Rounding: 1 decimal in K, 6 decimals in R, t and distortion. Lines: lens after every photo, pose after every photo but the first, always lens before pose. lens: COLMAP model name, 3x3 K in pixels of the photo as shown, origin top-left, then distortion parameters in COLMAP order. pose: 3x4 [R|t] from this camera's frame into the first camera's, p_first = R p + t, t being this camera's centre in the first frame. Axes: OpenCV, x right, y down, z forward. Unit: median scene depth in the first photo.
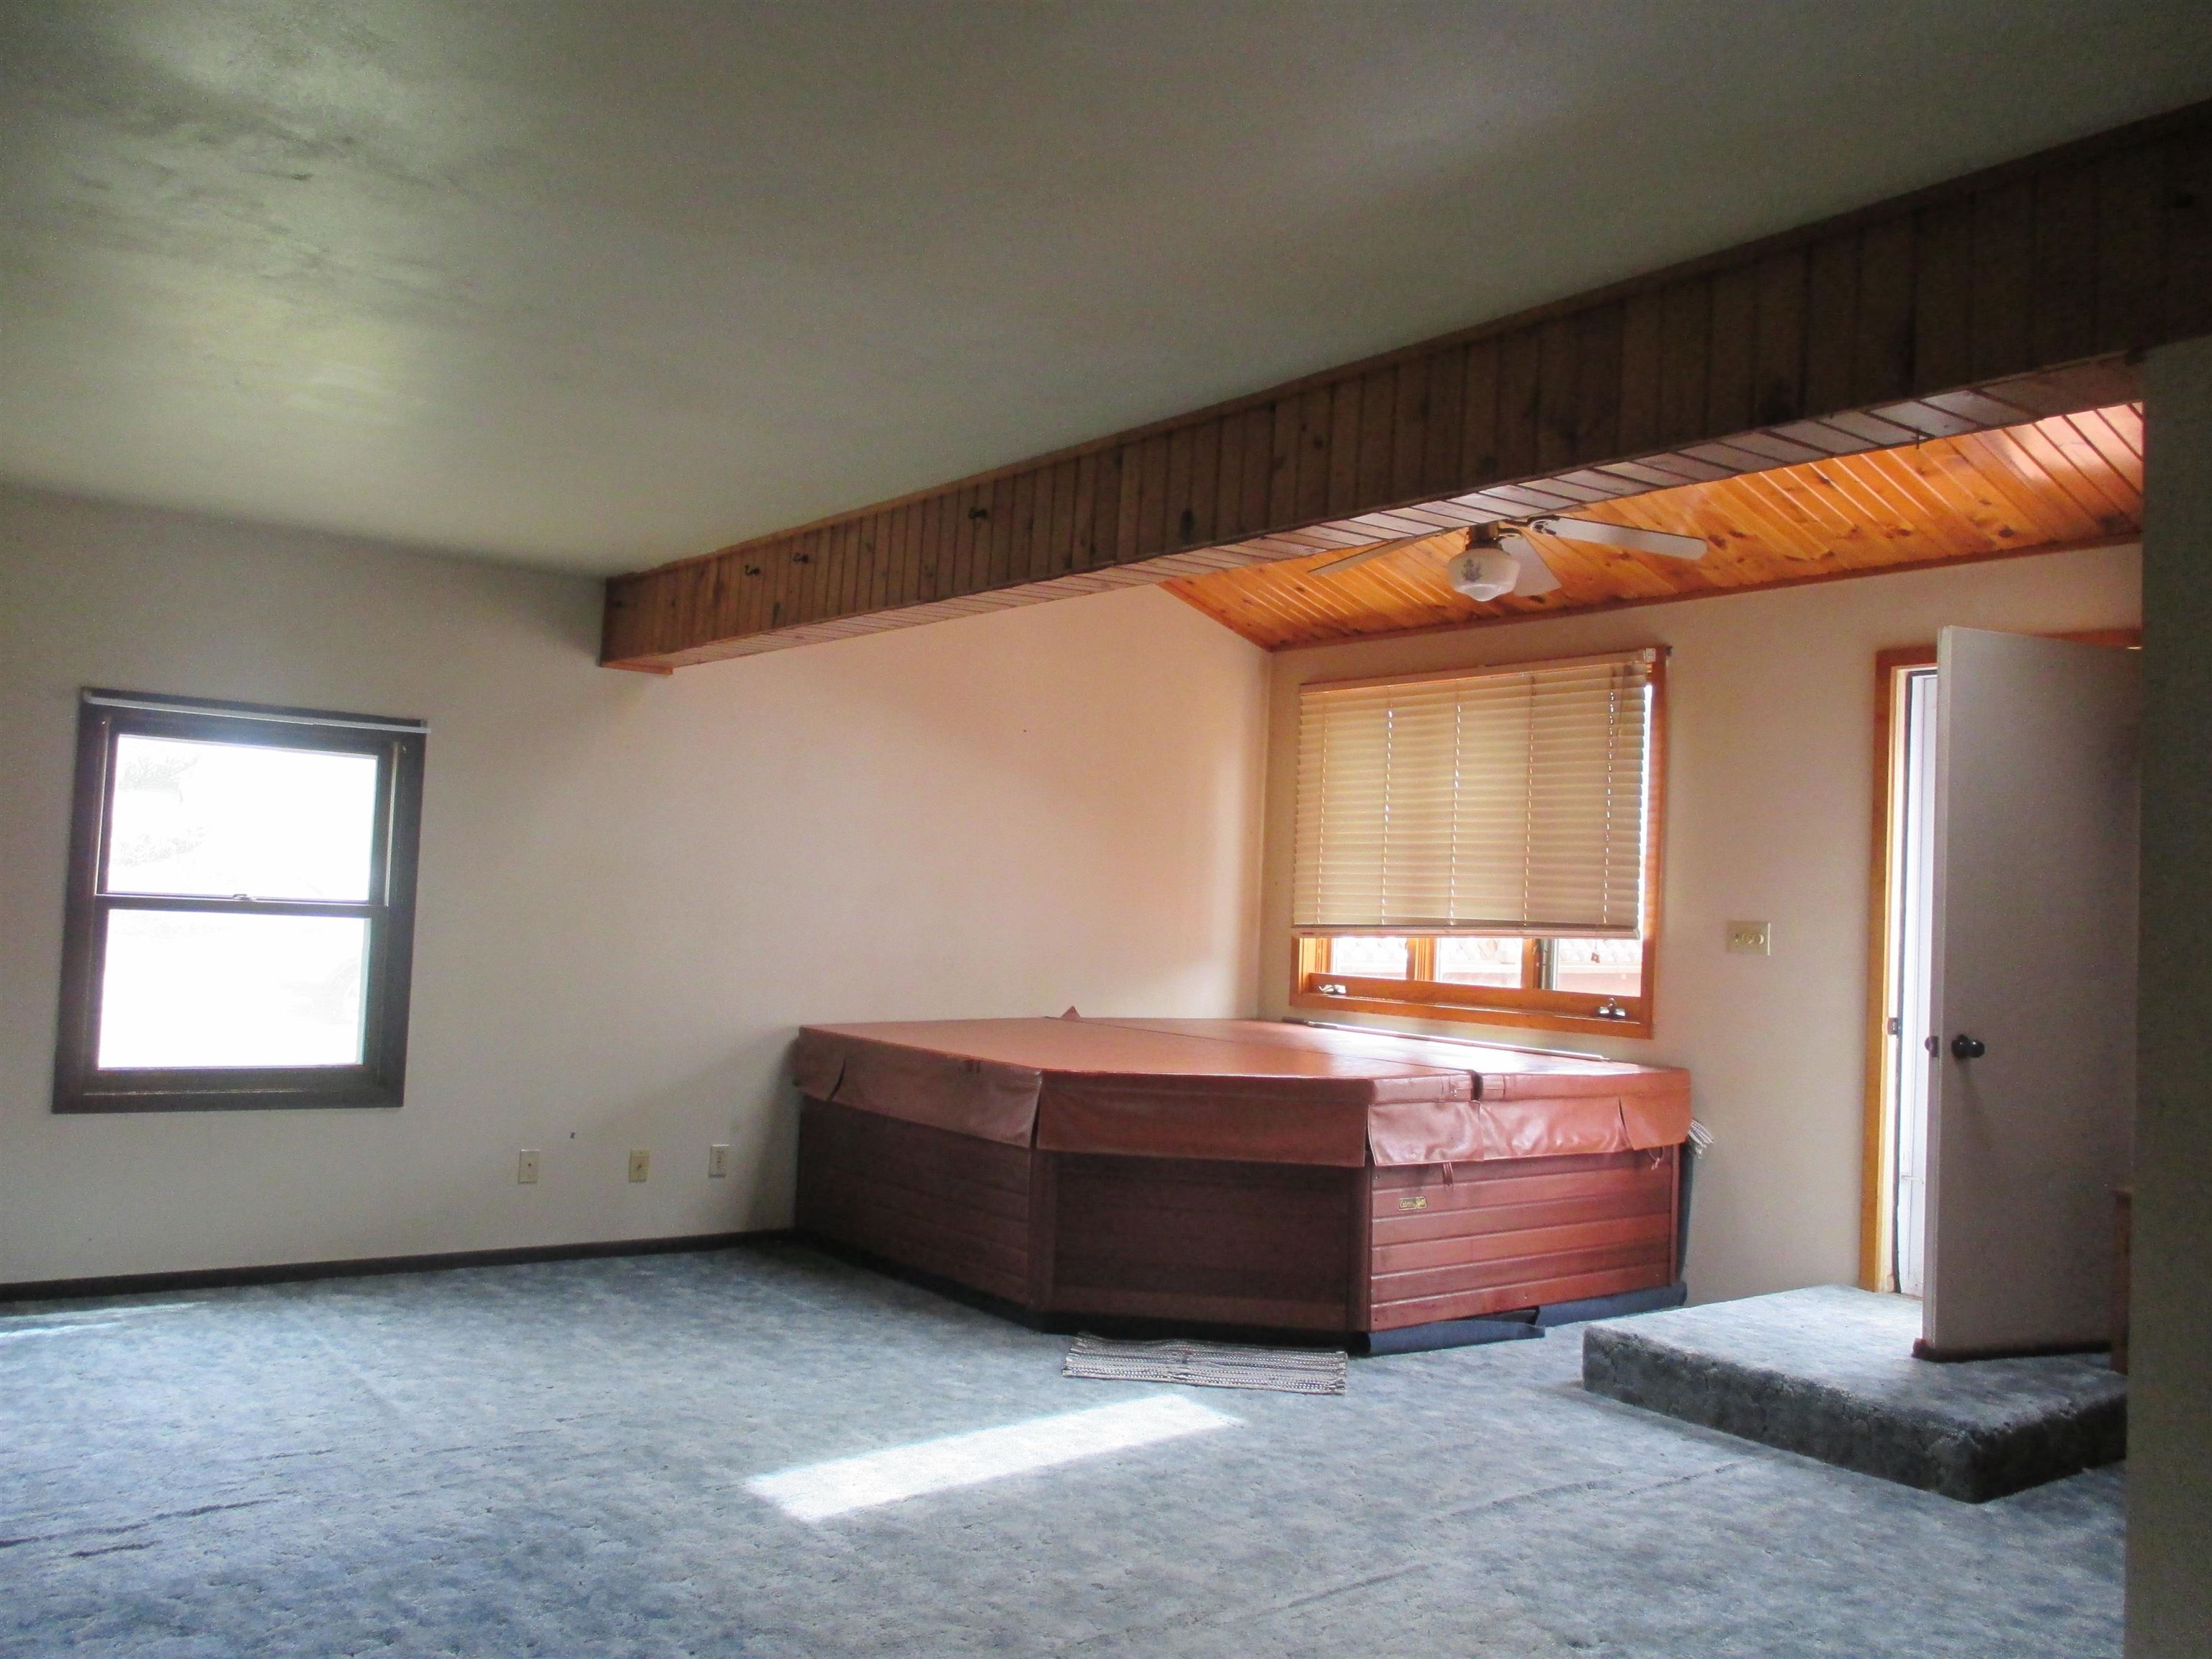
lens RADIAL K [[1847.0, 0, 1106.0], [0, 1847.0, 829.5], [0, 0, 1]] dist [-0.019486, -0.007808]
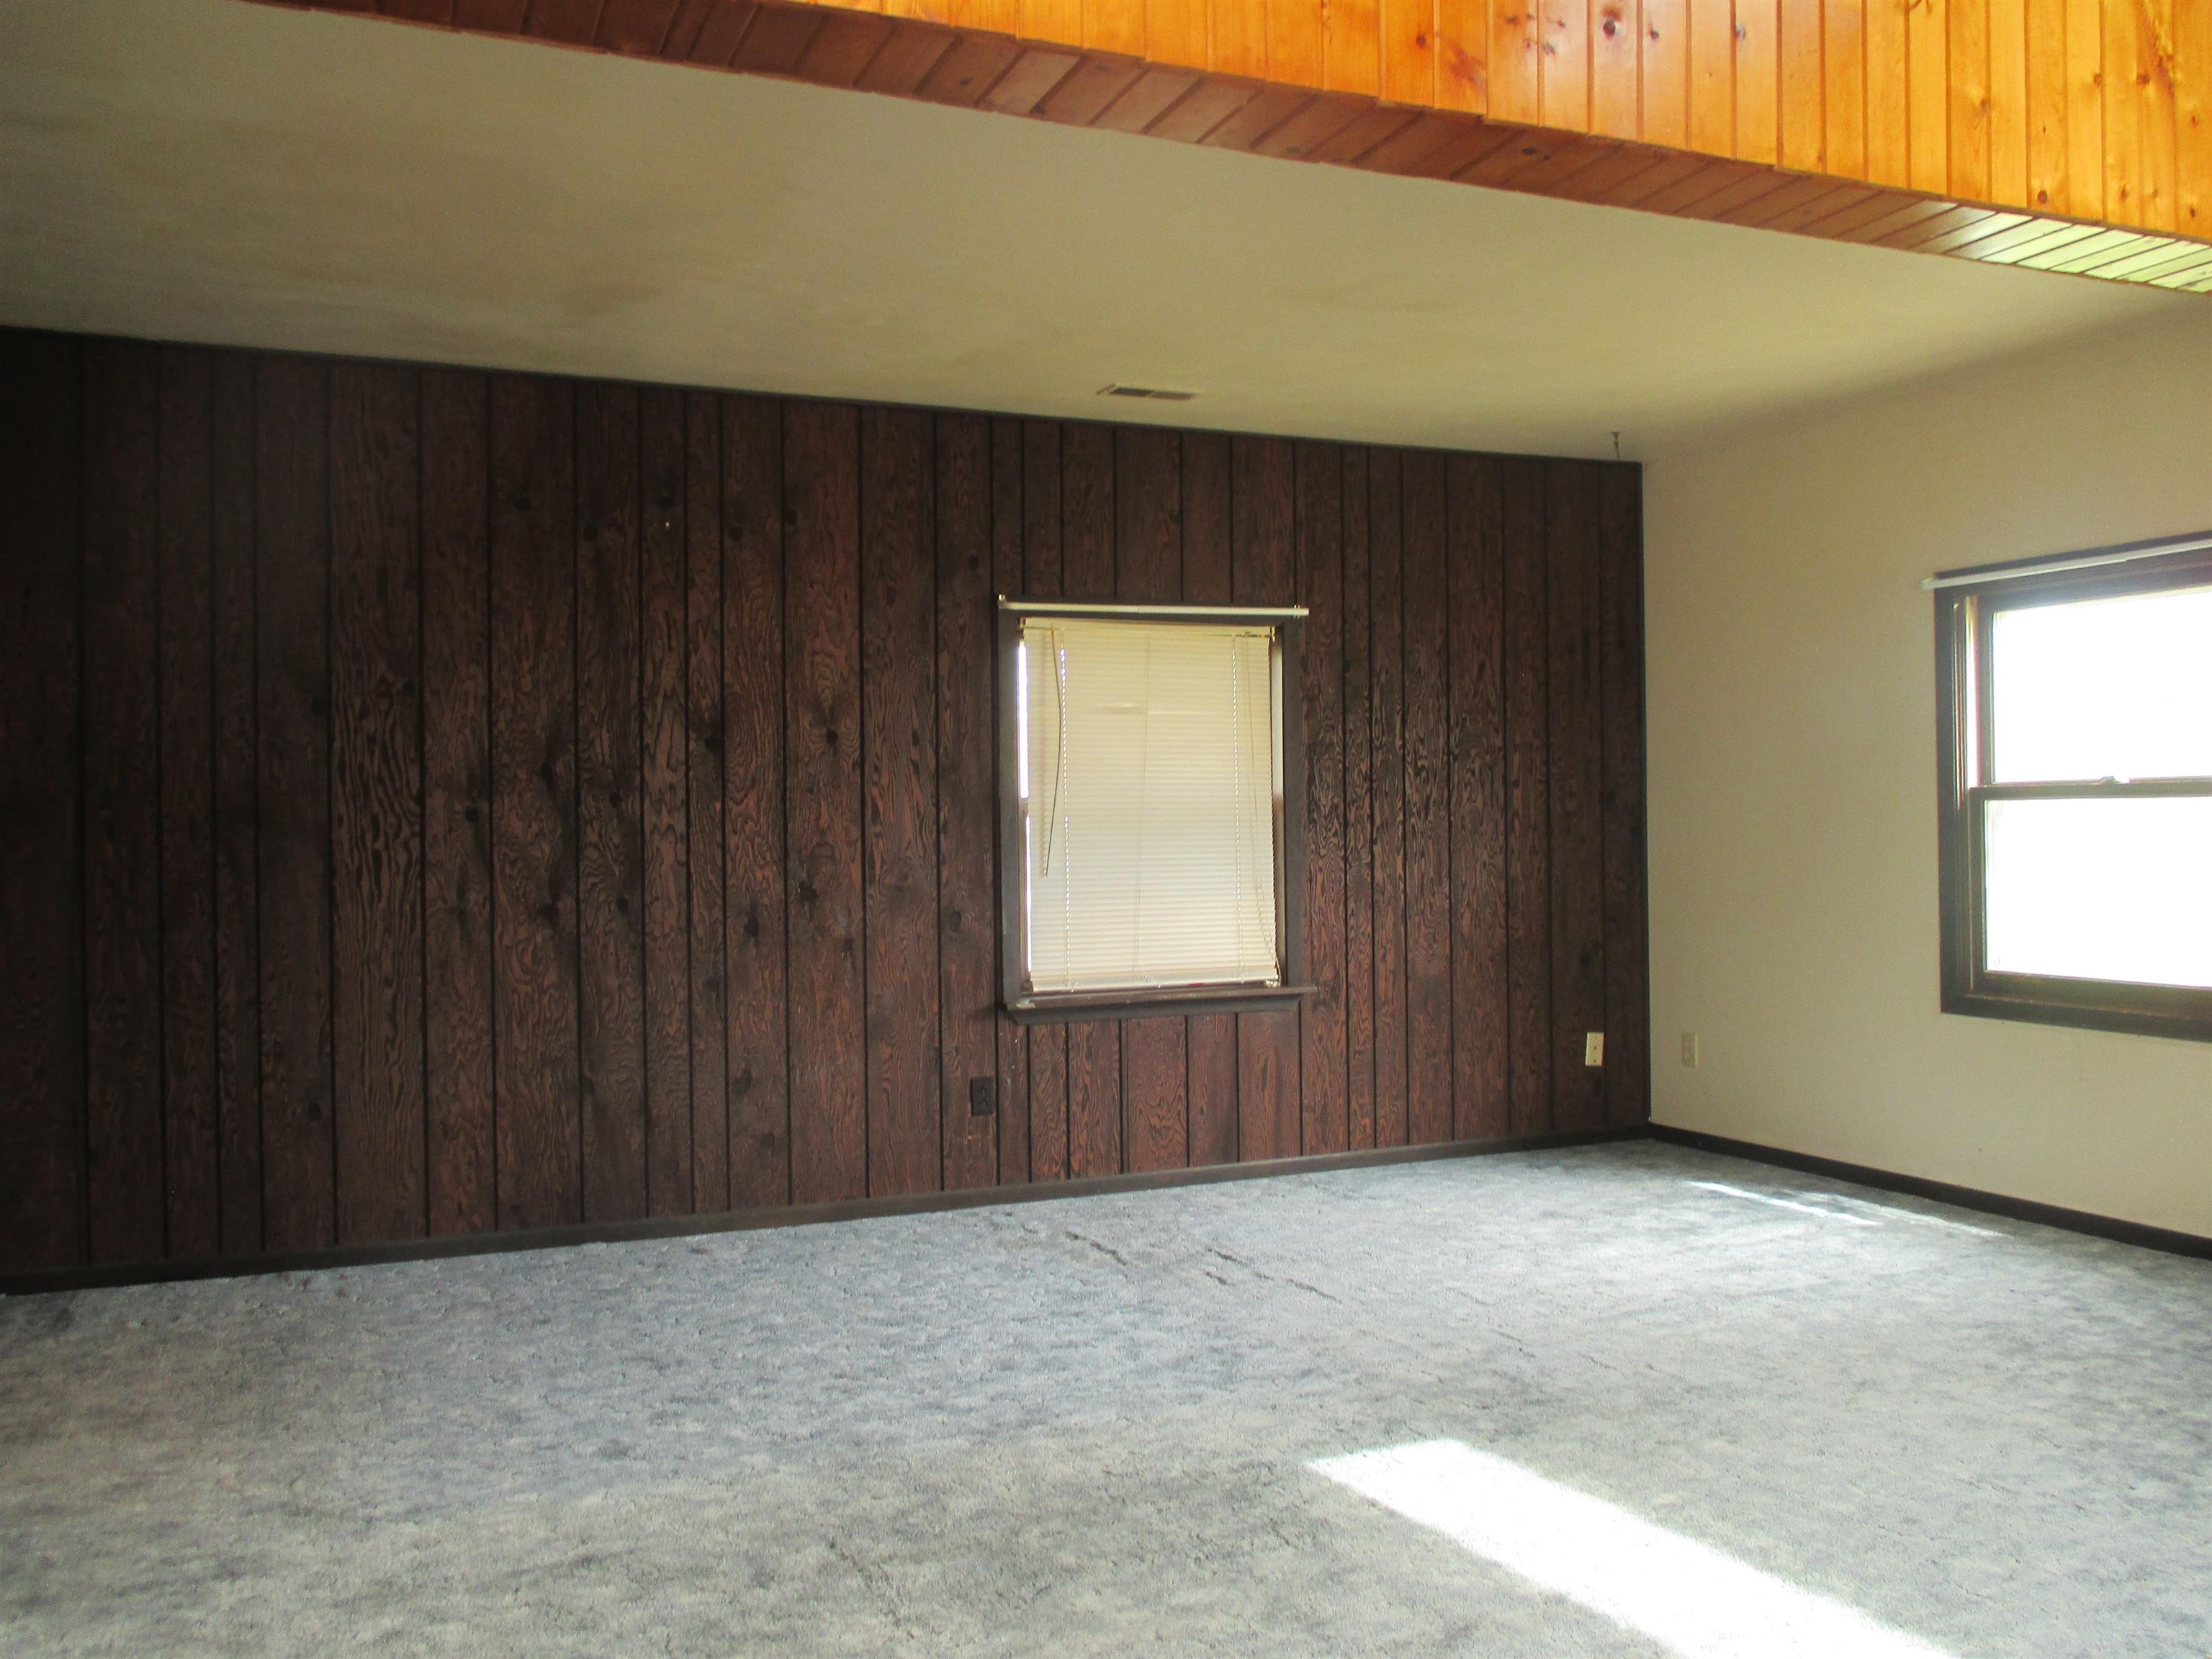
lens RADIAL K [[1847.0, 0, 1106.0], [0, 1847.0, 829.5], [0, 0, 1]] dist [-0.019486, -0.007808]
pose [[-0.238338, -0.043043, -0.970228, 0.484221], [0.036071, 0.997936, -0.053133, 0.094656], [0.970512, -0.047660, -0.236294, 0.807614]]
